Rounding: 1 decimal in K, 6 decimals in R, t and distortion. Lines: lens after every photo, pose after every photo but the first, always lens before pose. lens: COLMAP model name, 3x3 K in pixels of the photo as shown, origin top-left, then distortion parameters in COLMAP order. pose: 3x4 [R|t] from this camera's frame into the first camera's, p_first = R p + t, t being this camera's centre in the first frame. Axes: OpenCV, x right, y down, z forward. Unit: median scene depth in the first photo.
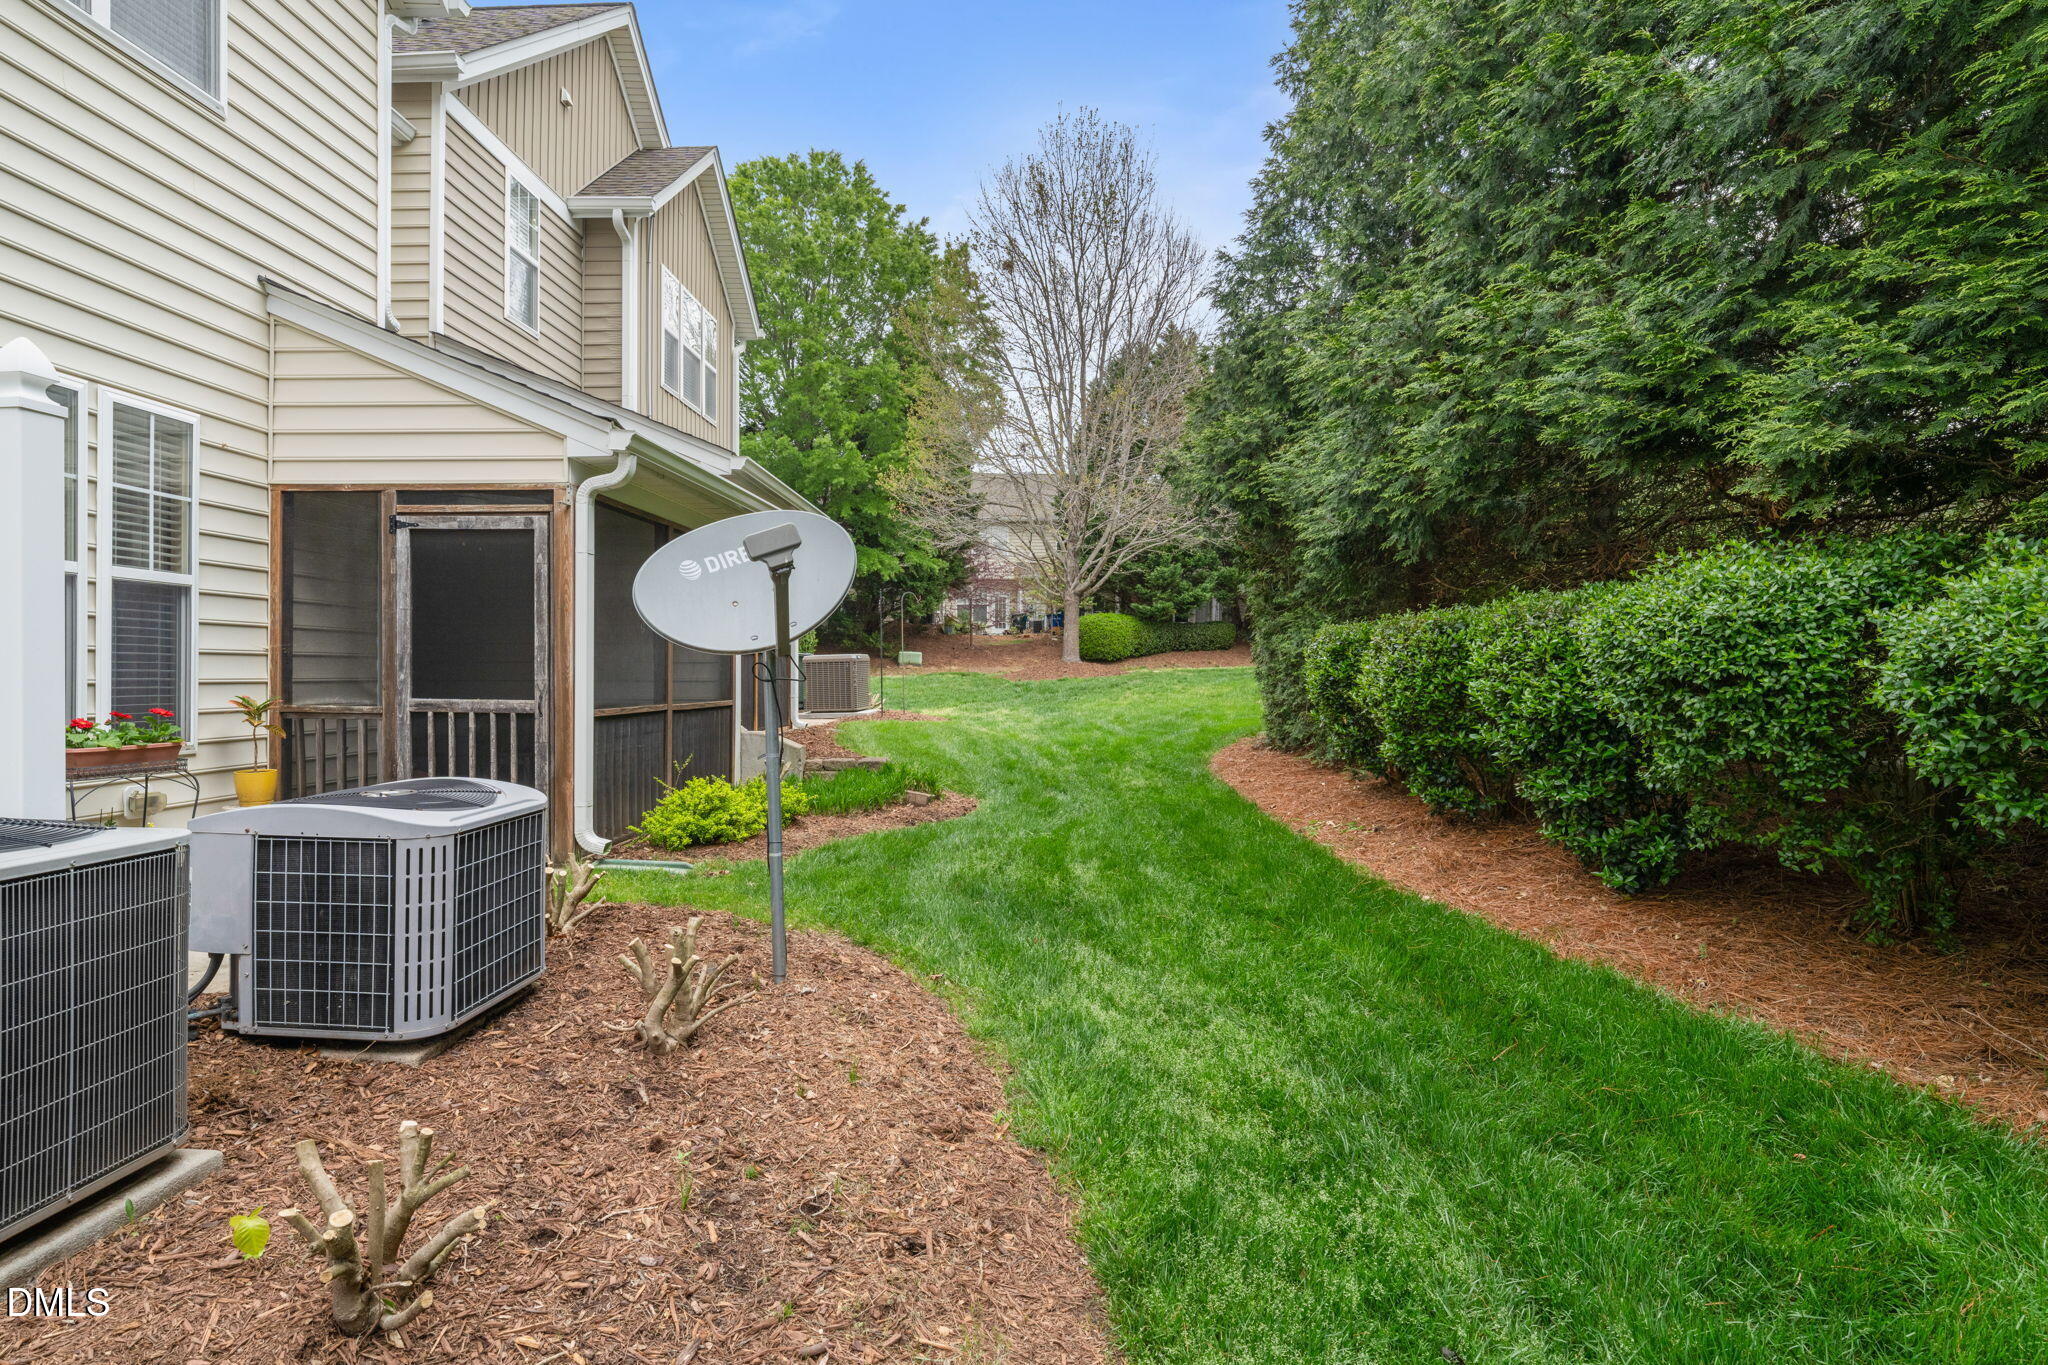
lens RADIAL K [[1075.3, 0, 1024.7], [0, 1075.3, 718.0], [0, 0, 1]] dist [-0.000299, -0.000882]
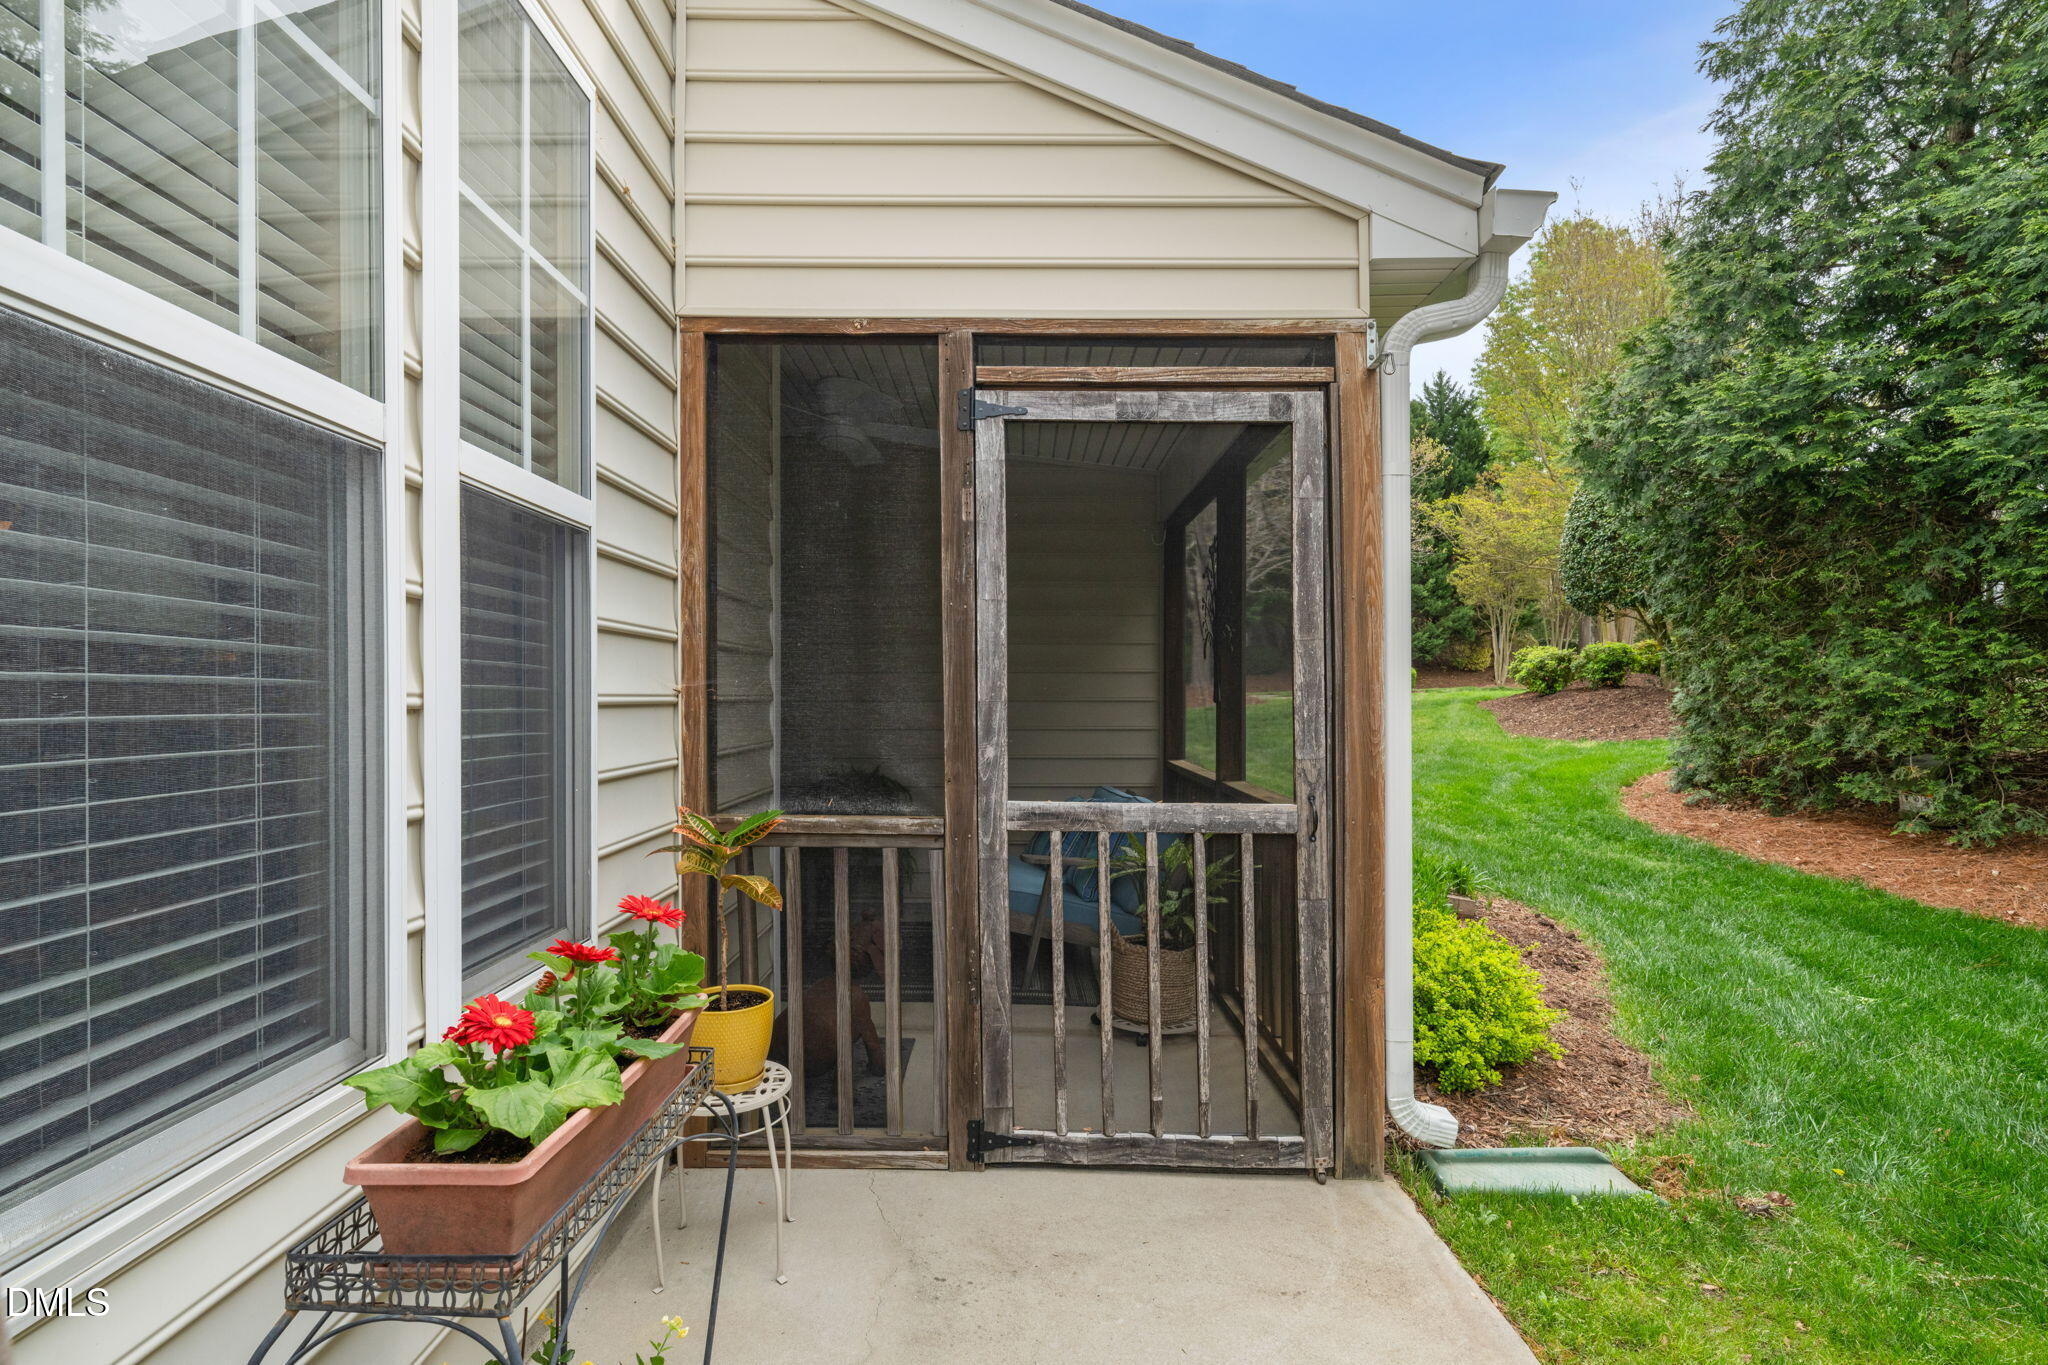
lens RADIAL K [[1014.6, 0, 1029.2], [0, 1014.6, 733.1], [0, 0, 1]] dist [0.003435, 0.000140]
pose [[0.998697, -0.003488, 0.050906, -0.585335], [0.003603, 0.999991, -0.002176, -0.045370], [-0.050898, 0.002357, 0.998701, 0.581215]]
